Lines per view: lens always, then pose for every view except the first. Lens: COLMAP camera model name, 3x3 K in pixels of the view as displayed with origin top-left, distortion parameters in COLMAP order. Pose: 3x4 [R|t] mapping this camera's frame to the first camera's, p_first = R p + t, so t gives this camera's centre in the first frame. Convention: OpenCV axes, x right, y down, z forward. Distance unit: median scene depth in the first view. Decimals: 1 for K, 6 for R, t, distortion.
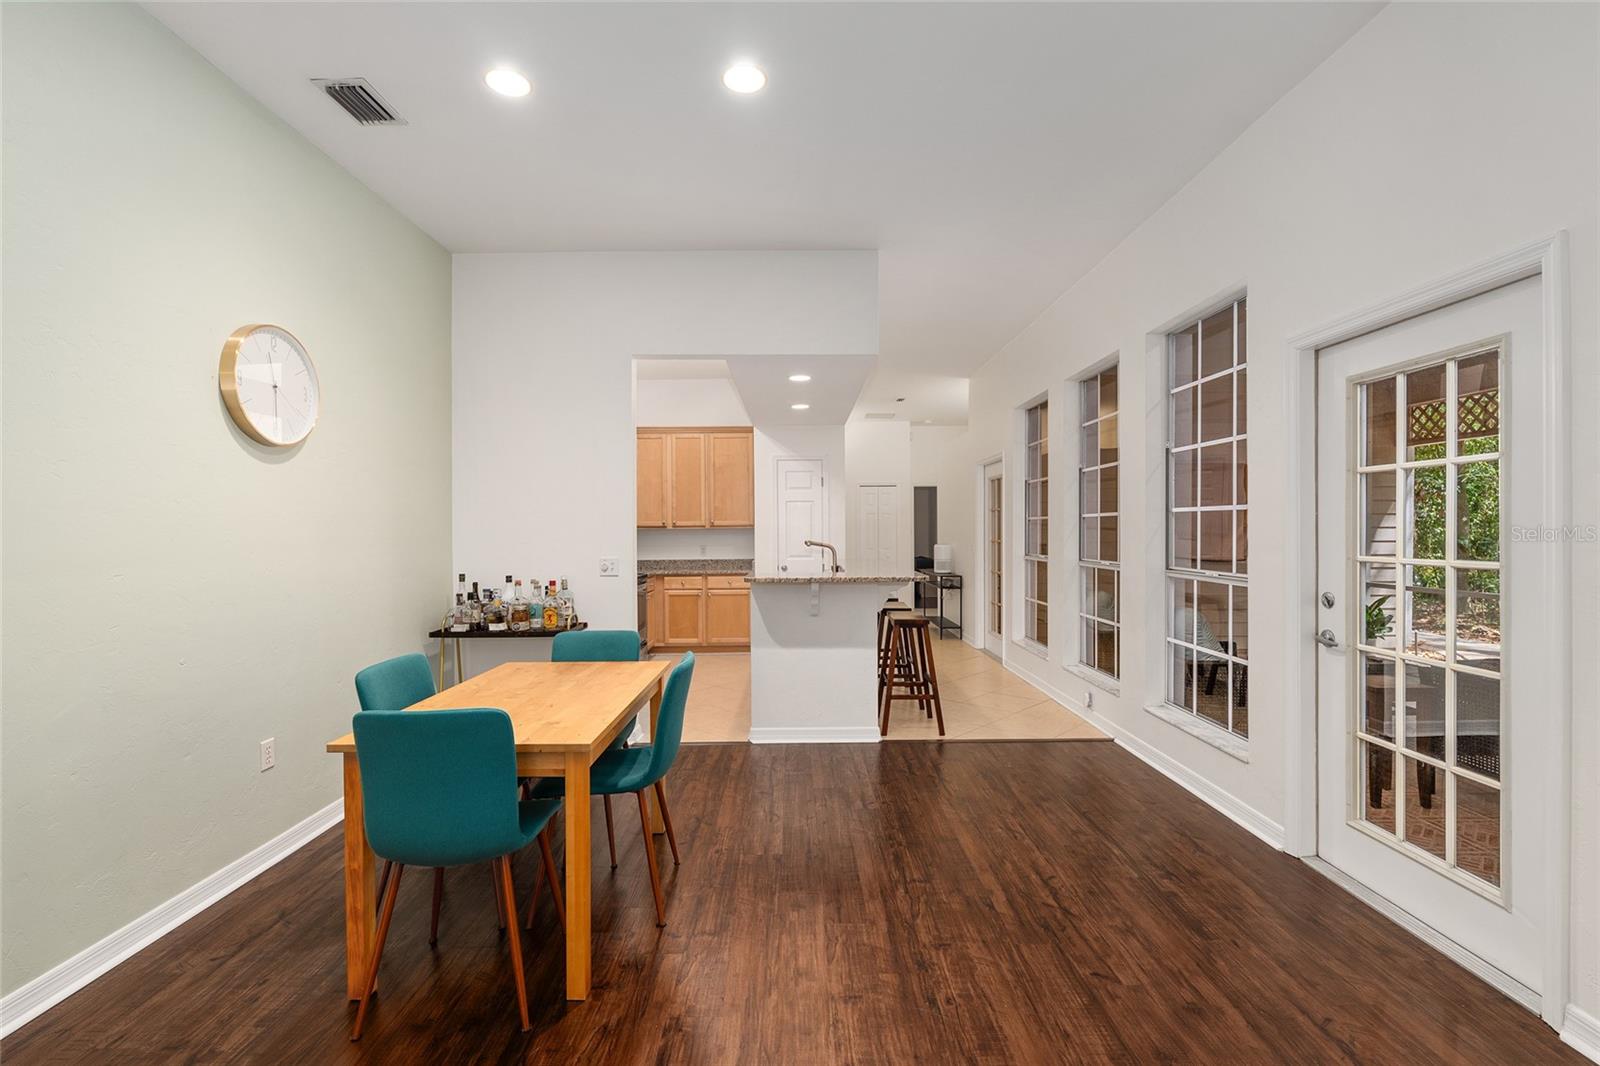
lens RADIAL K [[689.3, 0, 791.8], [0, 689.3, 536.5], [0, 0, 1]] dist [-0.005665, -0.000794]
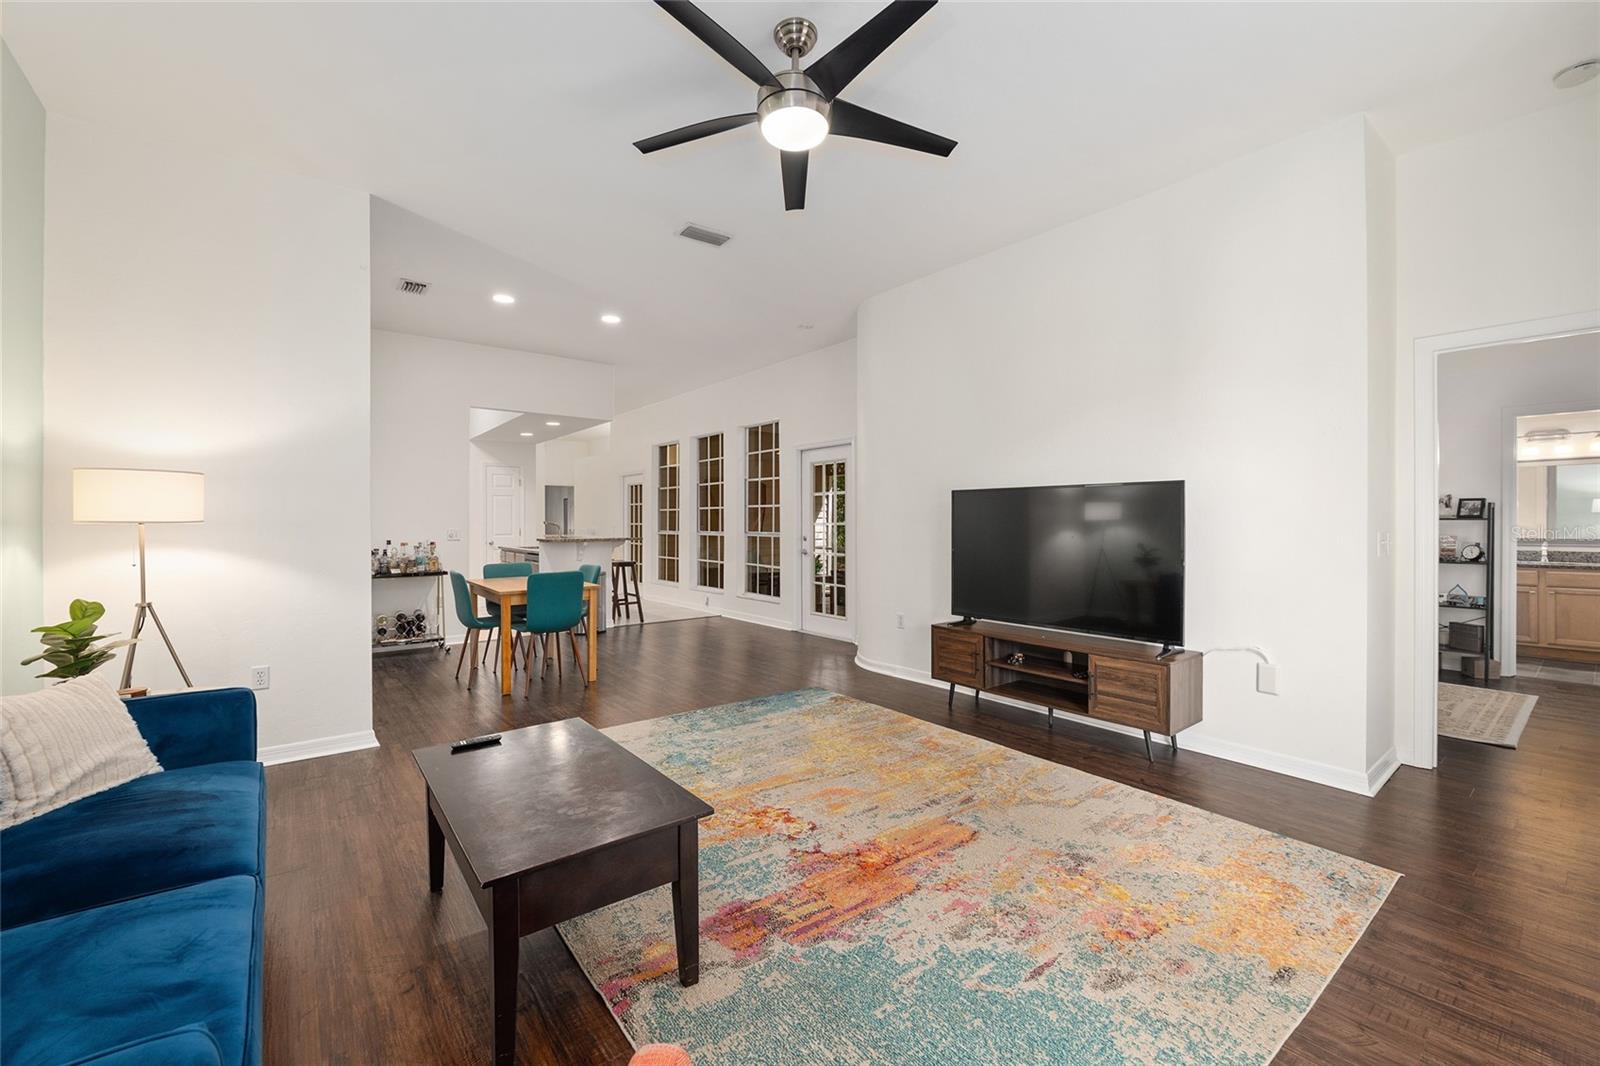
lens RADIAL K [[660.5, 0, 794.3], [0, 660.5, 514.5], [0, 0, 1]] dist [-0.004504, -0.002292]
pose [[0.786569, 0.011622, 0.617393, -0.845951], [0.003321, 0.999729, -0.023050, 0.049555], [-0.617493, 0.020181, 0.786317, -1.010498]]
